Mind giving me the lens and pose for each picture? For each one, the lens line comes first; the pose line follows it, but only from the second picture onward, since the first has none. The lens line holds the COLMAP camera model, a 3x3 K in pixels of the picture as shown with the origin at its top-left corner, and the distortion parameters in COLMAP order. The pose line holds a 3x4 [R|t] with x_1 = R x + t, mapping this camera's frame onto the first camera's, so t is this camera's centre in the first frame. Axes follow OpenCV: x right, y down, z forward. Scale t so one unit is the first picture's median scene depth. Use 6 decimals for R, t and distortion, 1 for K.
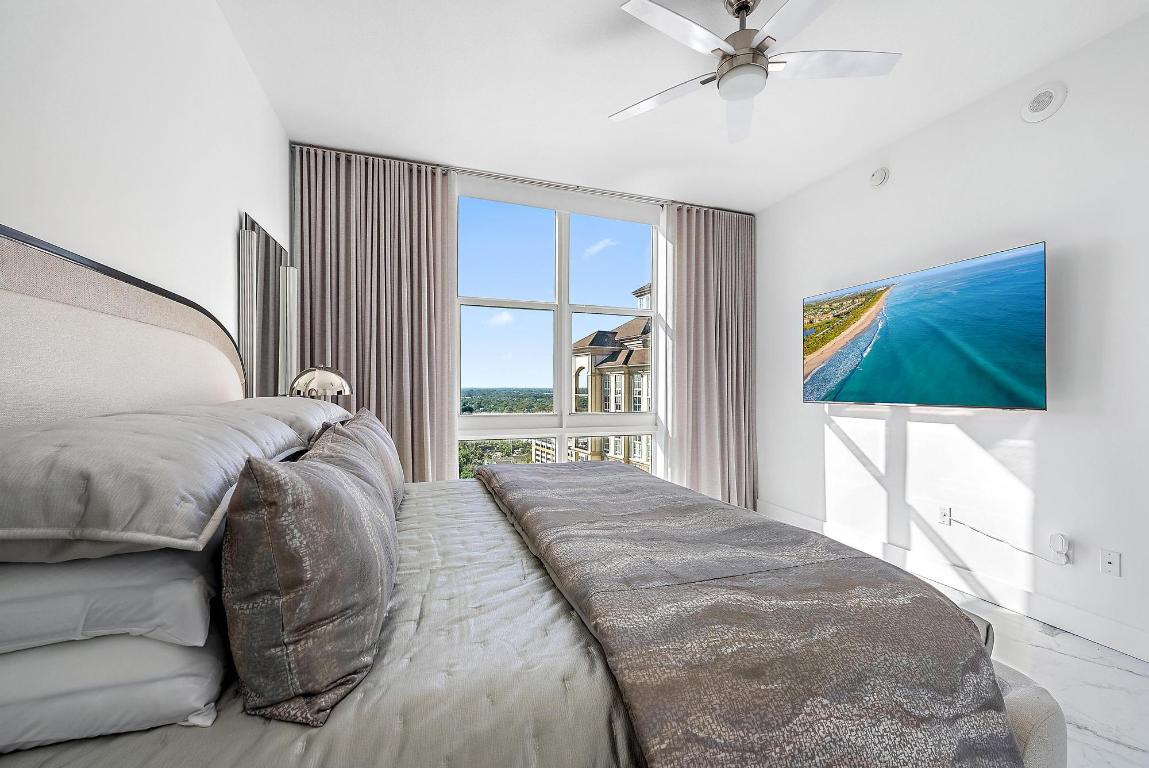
lens RADIAL K [[456.2, 0, 582.6], [0, 456.2, 408.4], [0, 0, 1]] dist [-0.004819, -0.000414]
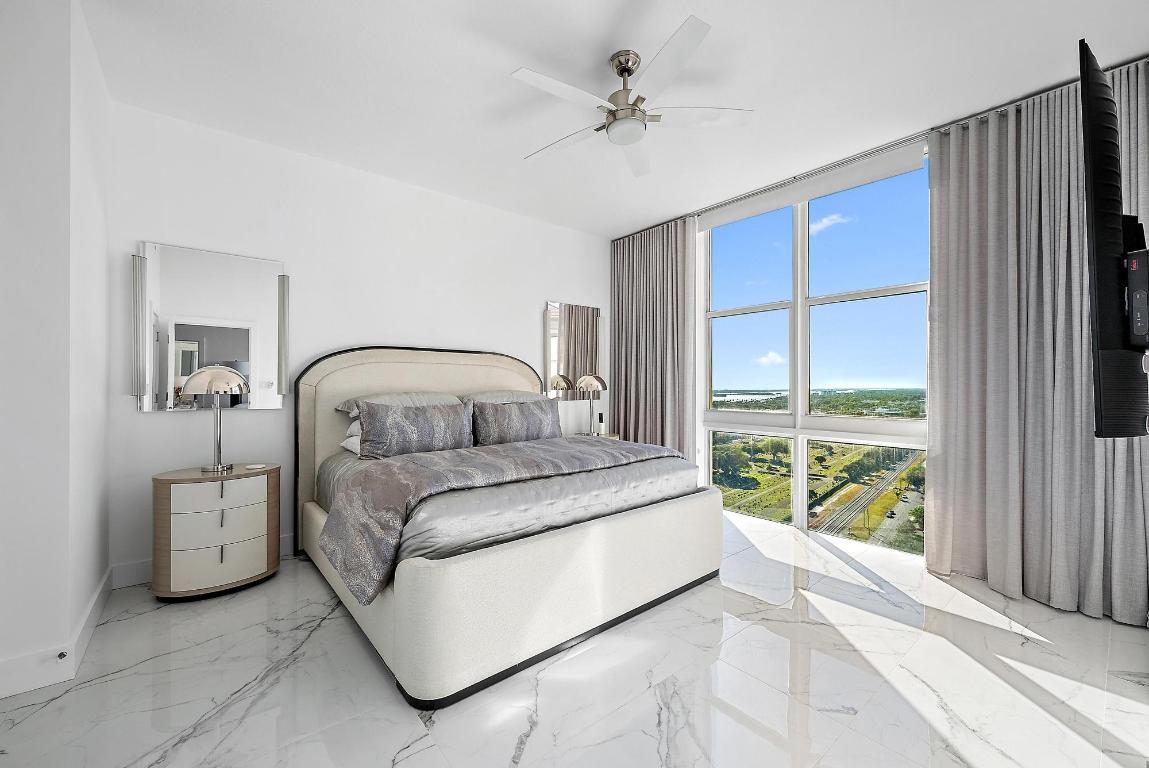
lens RADIAL K [[456.2, 0, 575.1], [0, 456.2, 382.8], [0, 0, 1]] dist [-0.004819, -0.000414]
pose [[0.361147, -0.018028, -0.932335, 0.672364], [-0.041776, 0.998497, -0.035489, 0.000849], [0.931573, 0.051766, 0.359851, 0.230963]]
